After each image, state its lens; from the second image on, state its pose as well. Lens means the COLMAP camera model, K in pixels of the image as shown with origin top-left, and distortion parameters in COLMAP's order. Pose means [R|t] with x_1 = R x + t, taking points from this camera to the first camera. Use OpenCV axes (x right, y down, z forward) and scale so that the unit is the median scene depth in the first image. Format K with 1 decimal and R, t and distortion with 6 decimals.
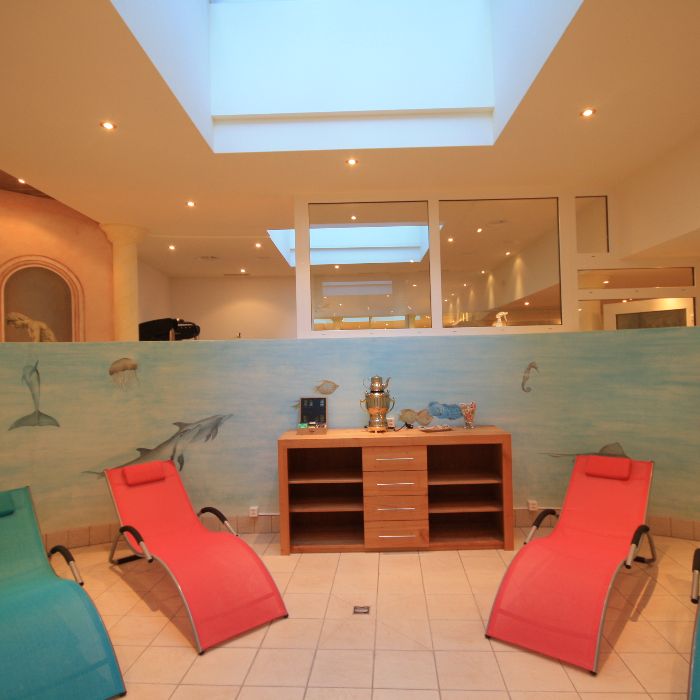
lens RADIAL K [[494.8, 0, 350.0], [0, 494.8, 350.0], [0, 0, 1]] dist [-0.000336, 0.005517]
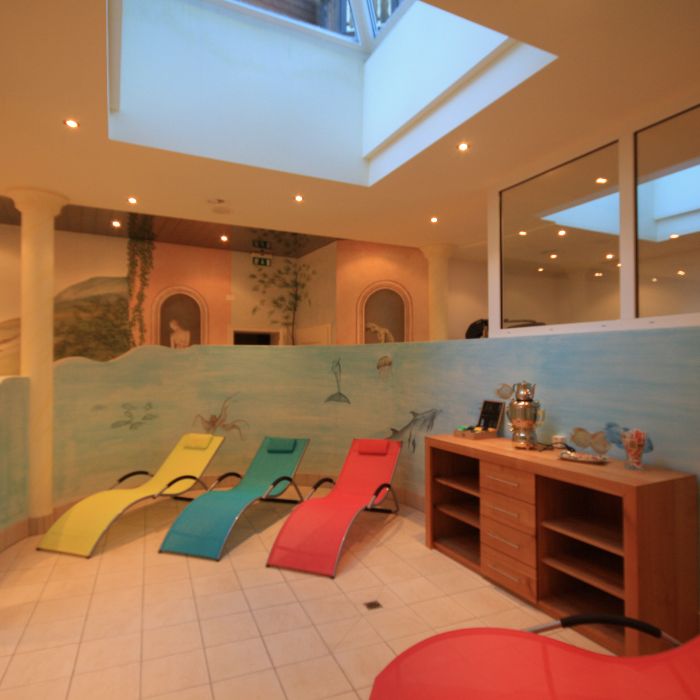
lens RADIAL K [[494.8, 0, 350.0], [0, 494.8, 350.0], [0, 0, 1]] dist [-0.000336, 0.005517]
pose [[0.448232, 0.002190, -0.893914, 0.669558], [0.012871, 0.999878, 0.008903, -0.012718], [0.893824, -0.015496, 0.448149, 0.359722]]
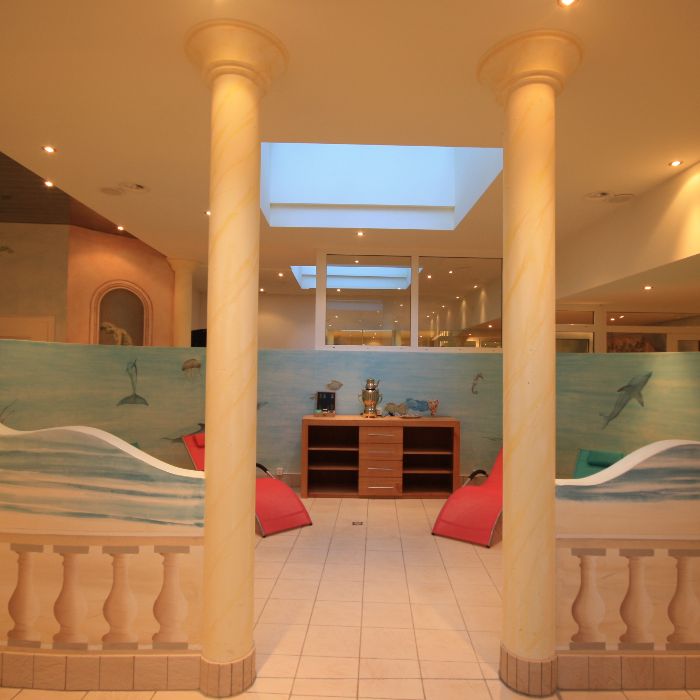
lens RADIAL K [[494.8, 0, 350.0], [0, 494.8, 350.0], [0, 0, 1]] dist [-0.000336, 0.005517]
pose [[0.998822, 0.040219, 0.027142, -0.048612], [-0.039926, 0.999139, -0.011238, -0.012034], [-0.027571, 0.010141, 0.999568, -0.438932]]
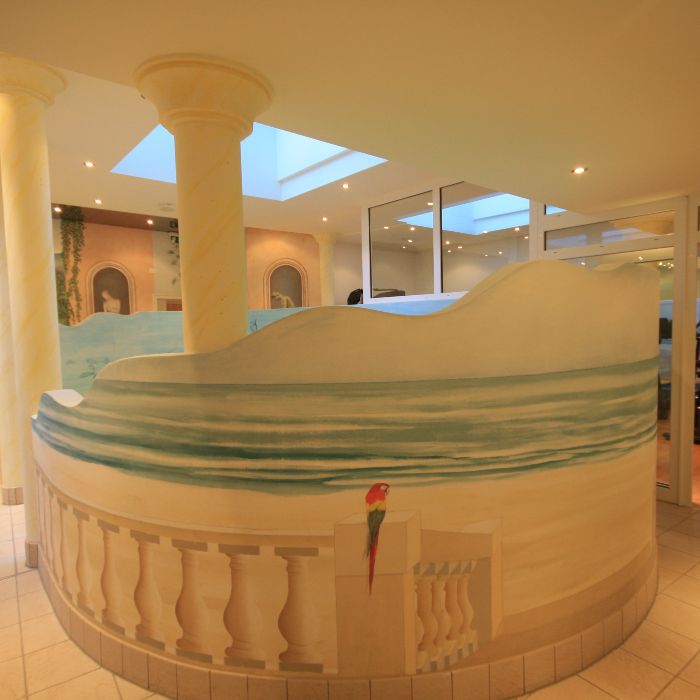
lens RADIAL K [[494.8, 0, 350.0], [0, 494.8, 350.0], [0, 0, 1]] dist [-0.000336, 0.005517]
pose [[0.647542, 0.051643, -0.760278, 1.060342], [0.026674, 0.995553, 0.090342, -0.023292], [0.761563, -0.078780, 0.643285, 0.019503]]
